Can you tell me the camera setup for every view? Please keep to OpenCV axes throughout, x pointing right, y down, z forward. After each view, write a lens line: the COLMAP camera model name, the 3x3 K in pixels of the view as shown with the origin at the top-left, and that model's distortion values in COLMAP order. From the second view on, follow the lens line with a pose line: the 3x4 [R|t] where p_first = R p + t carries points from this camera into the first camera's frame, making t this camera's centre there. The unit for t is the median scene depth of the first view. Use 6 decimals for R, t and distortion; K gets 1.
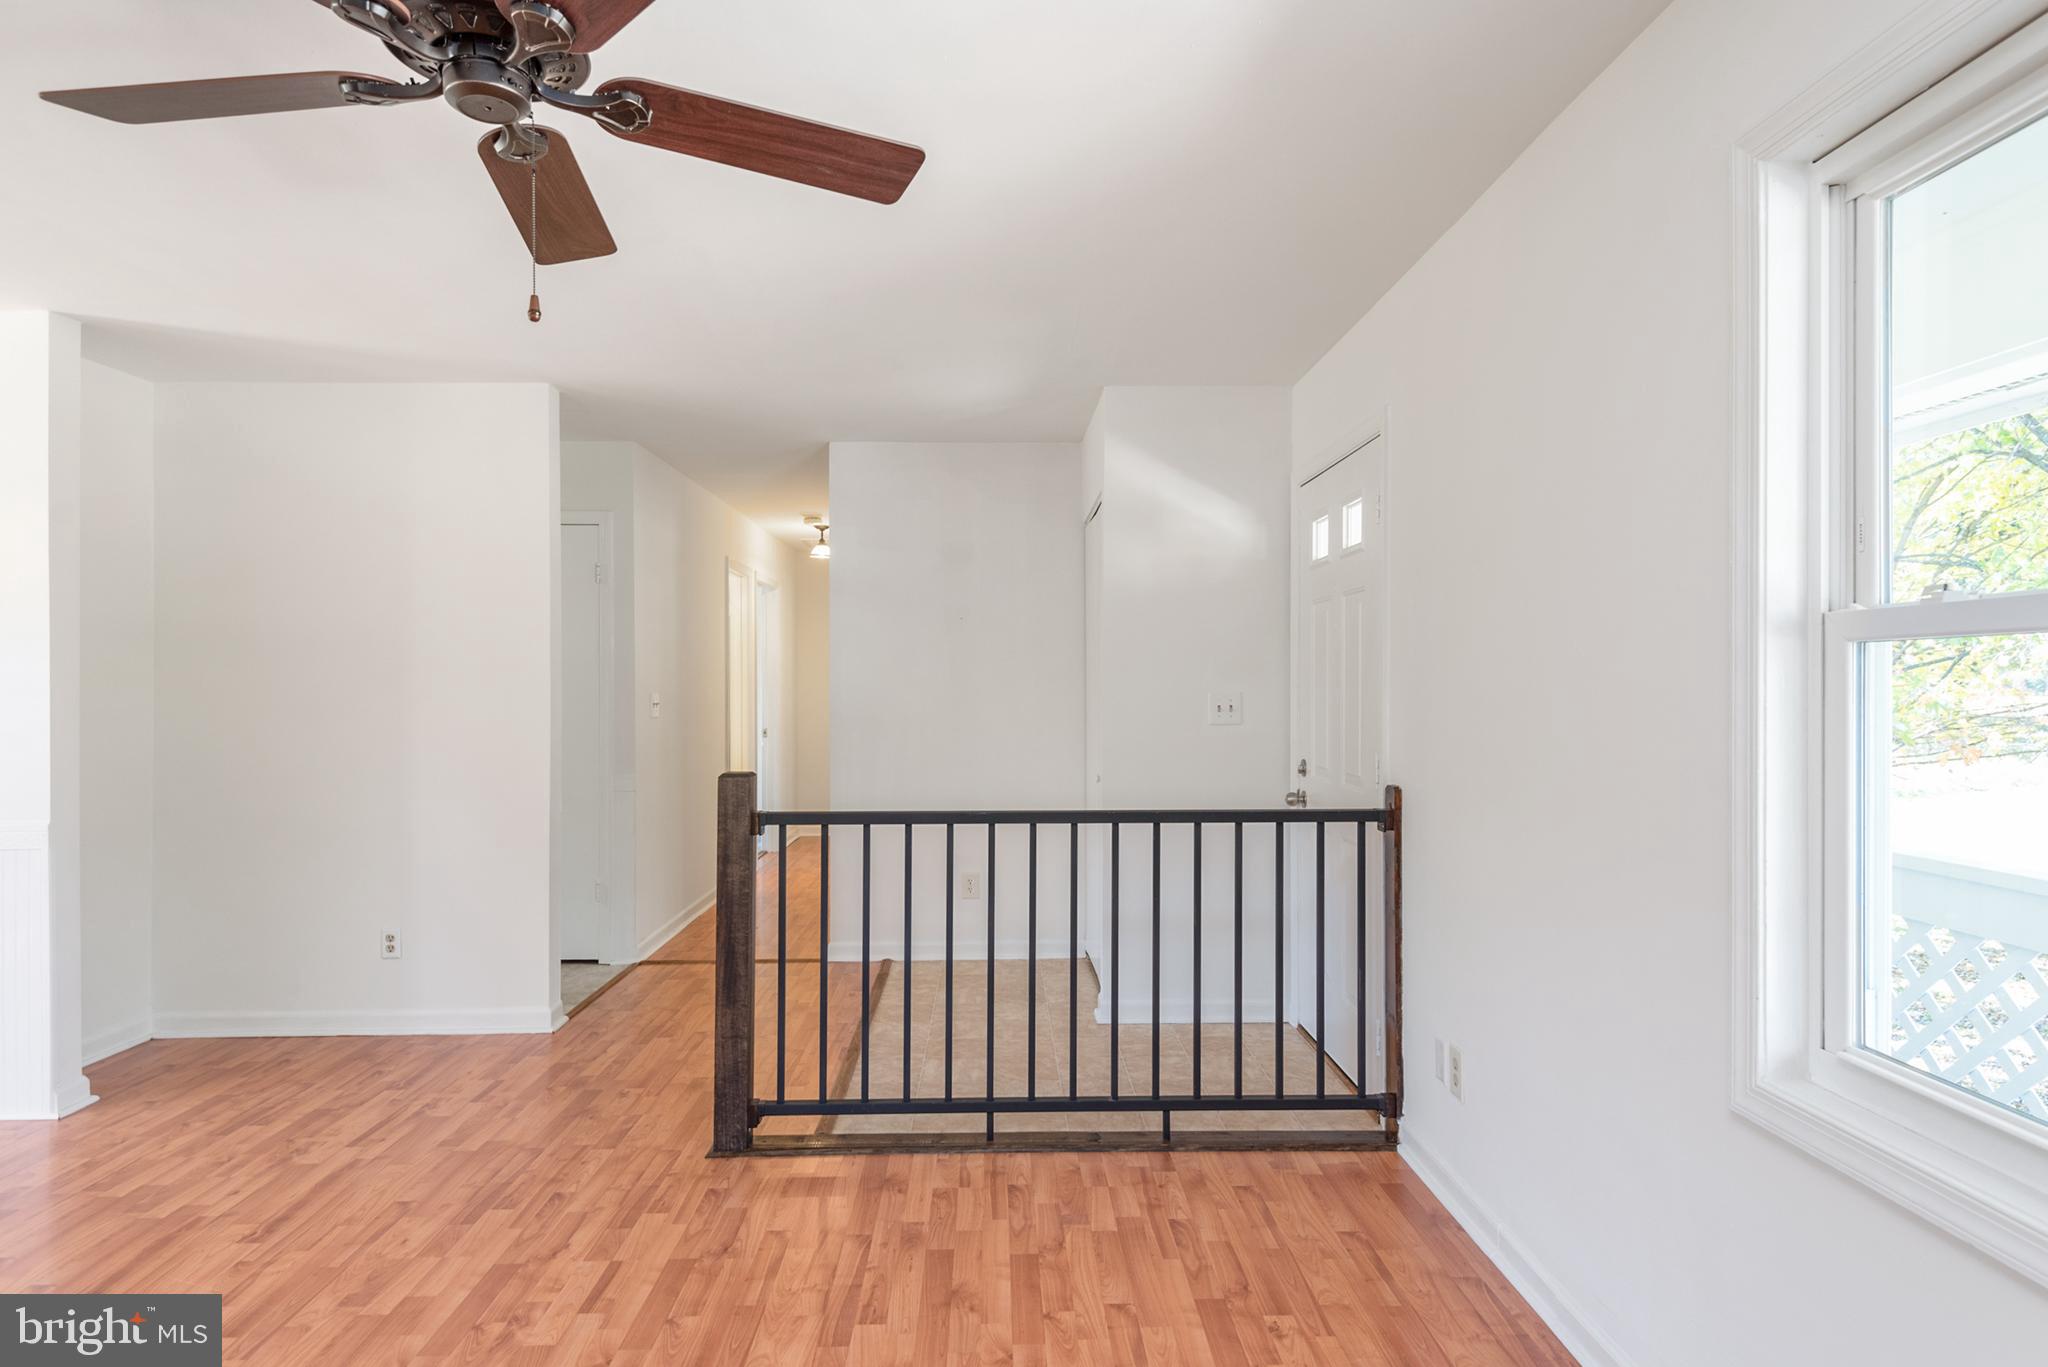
lens RADIAL K [[1143.2, 0, 1019.8], [0, 1143.2, 682.9], [0, 0, 1]] dist [0.028358, -0.014177]
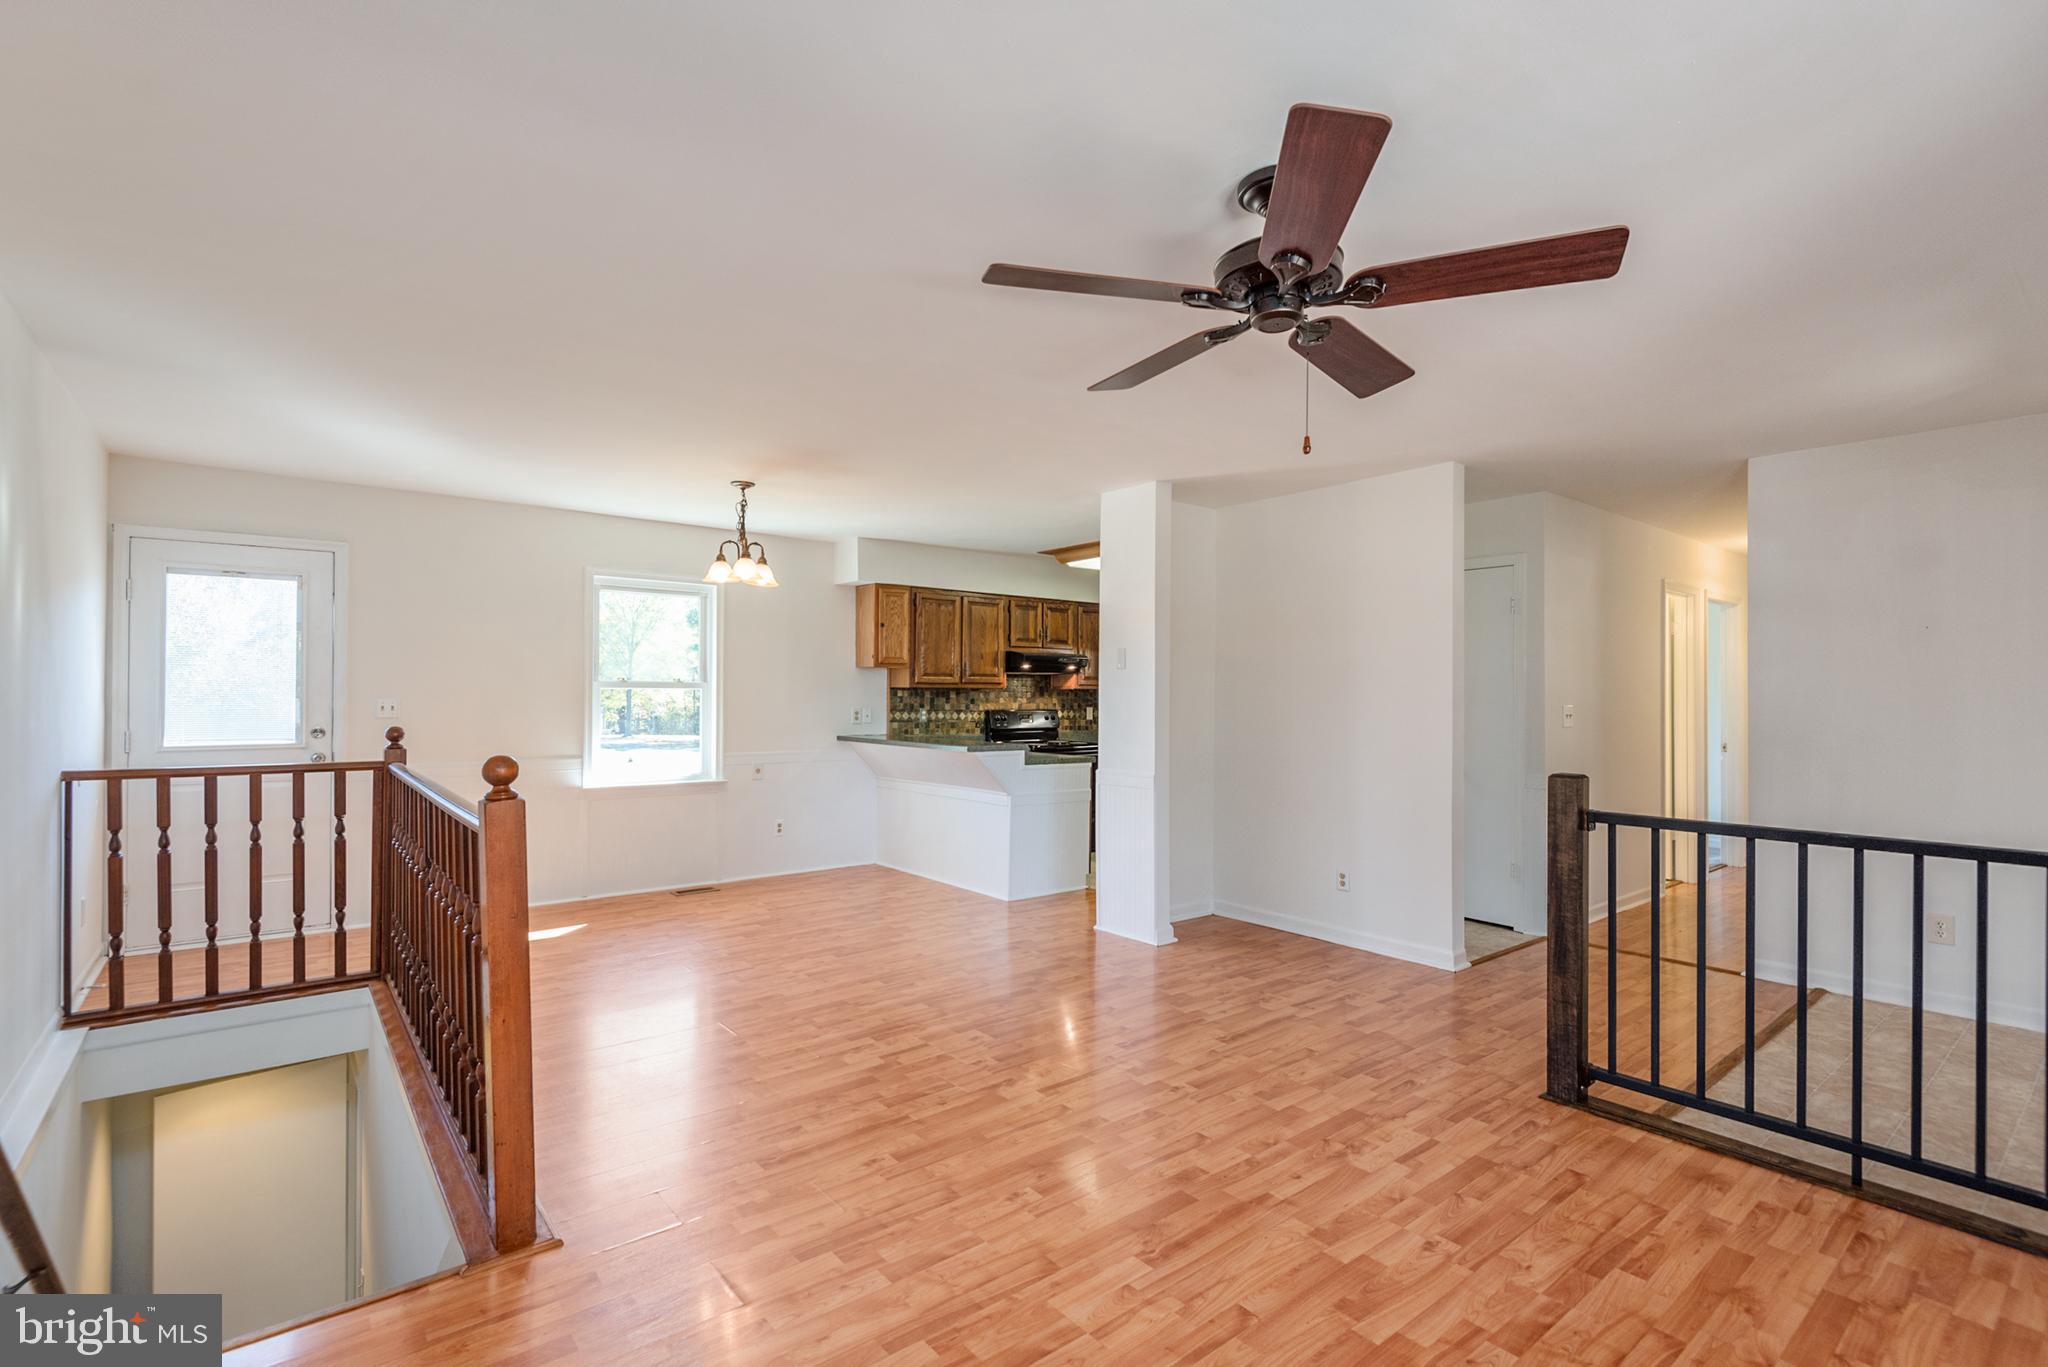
lens RADIAL K [[938.8, 0, 1014.0], [0, 938.8, 687.9], [0, 0, 1]] dist [0.007583, -0.005627]
pose [[0.603535, 0.000647, -0.797336, 0.174184], [-0.007150, 0.999964, -0.004601, -0.000717], [0.797305, 0.008478, 0.603518, -0.020696]]
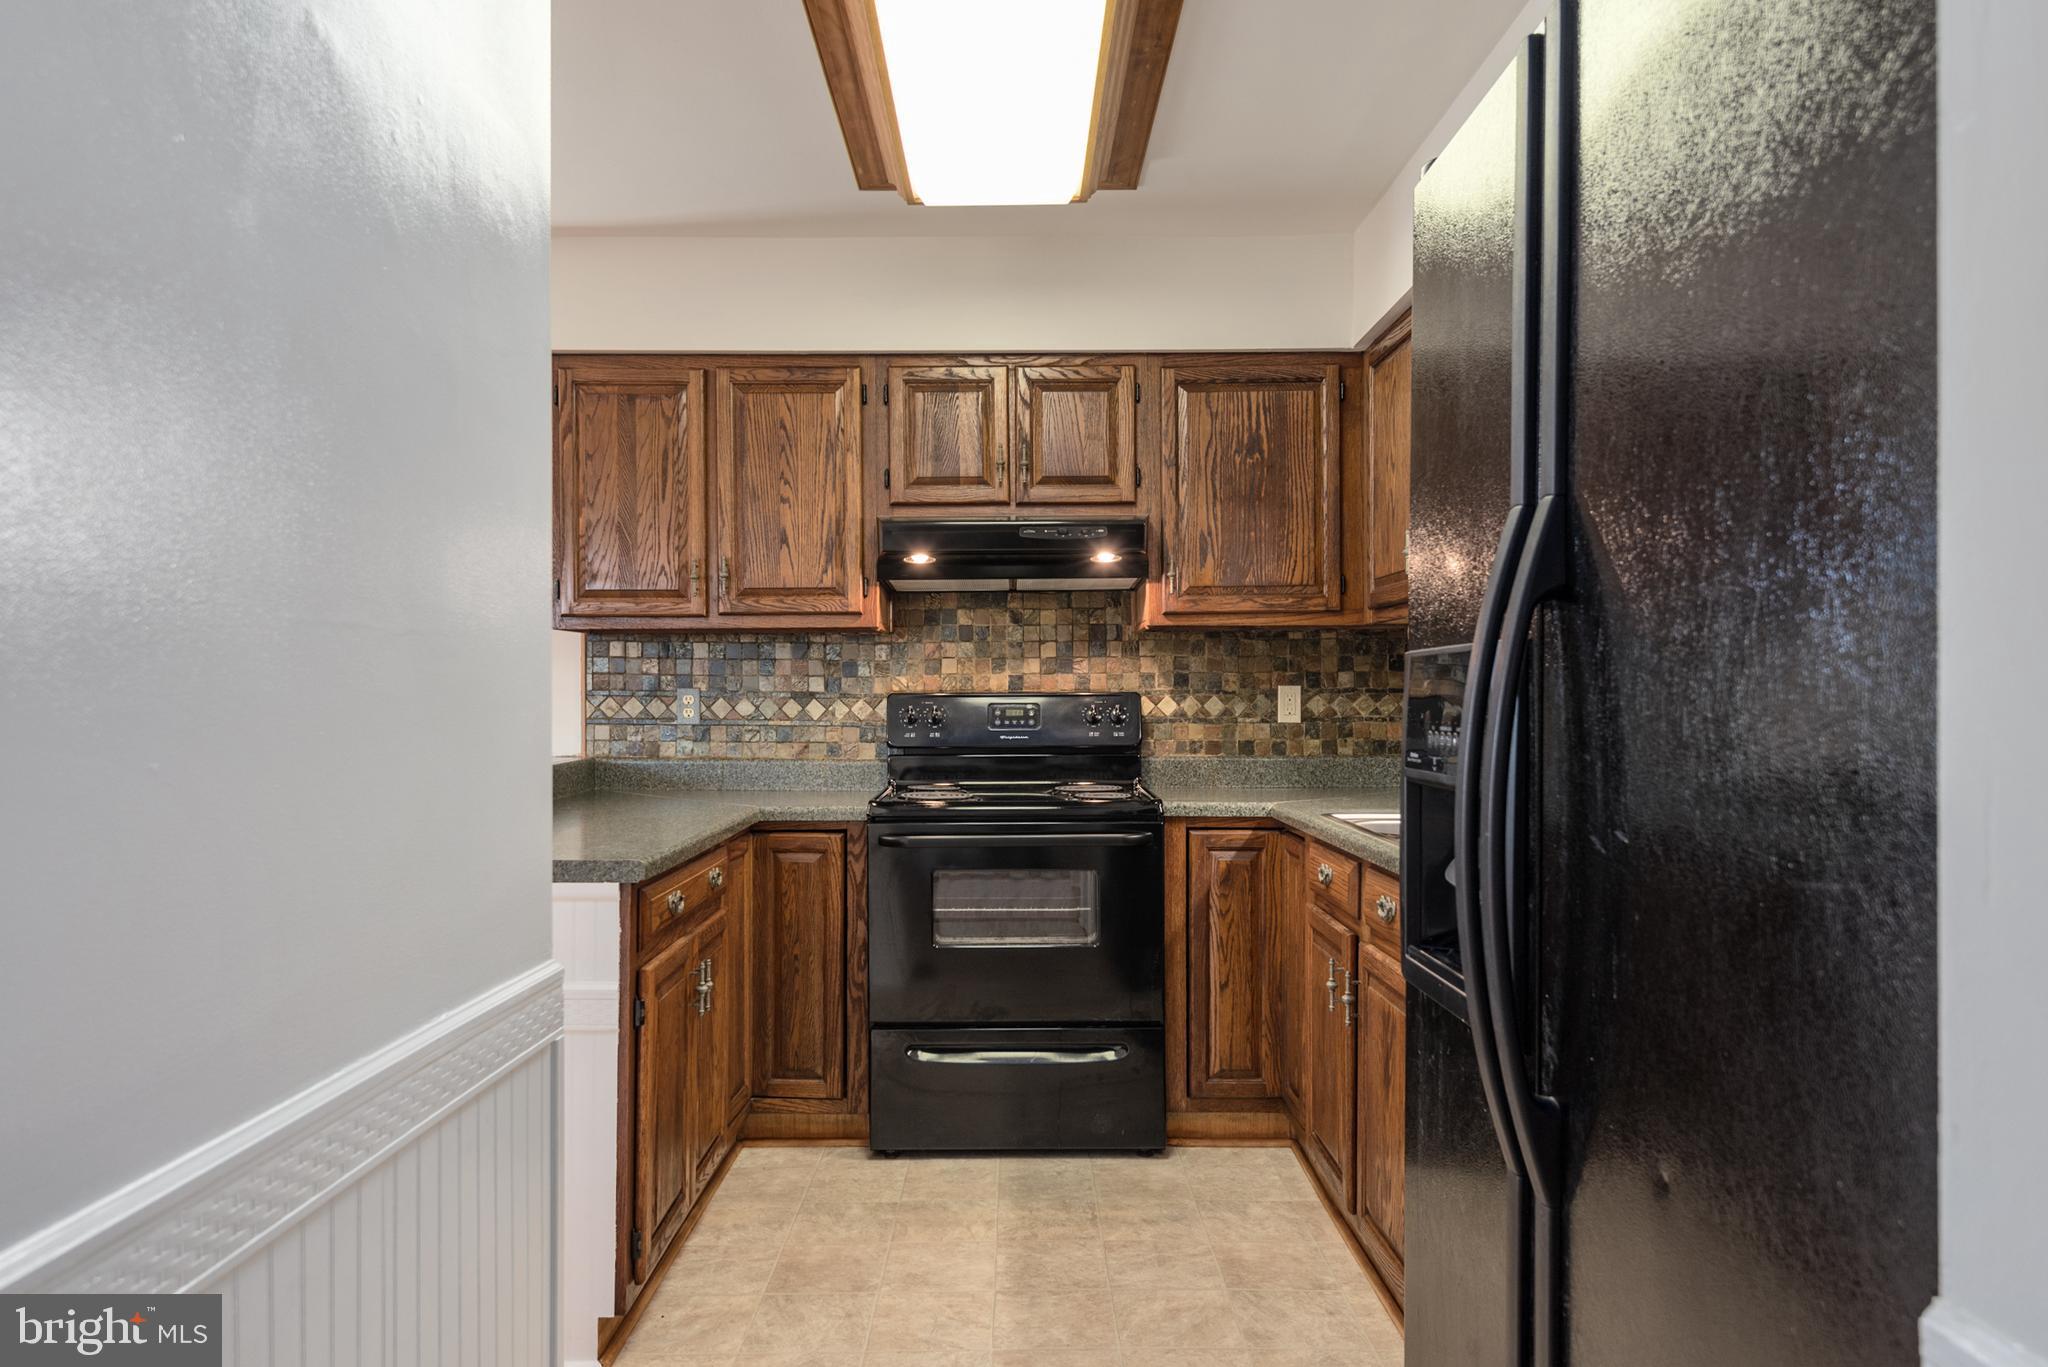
lens RADIAL K [[1299.8, 0, 993.6], [0, 1299.8, 697.3], [0, 0, 1]] dist [-0.006726, 0.000159]
pose [[-0.023373, 0.005746, -0.999710, -0.631558], [0.004578, 0.999974, 0.005640, 0.044998], [0.999716, -0.004445, -0.023398, 1.567052]]
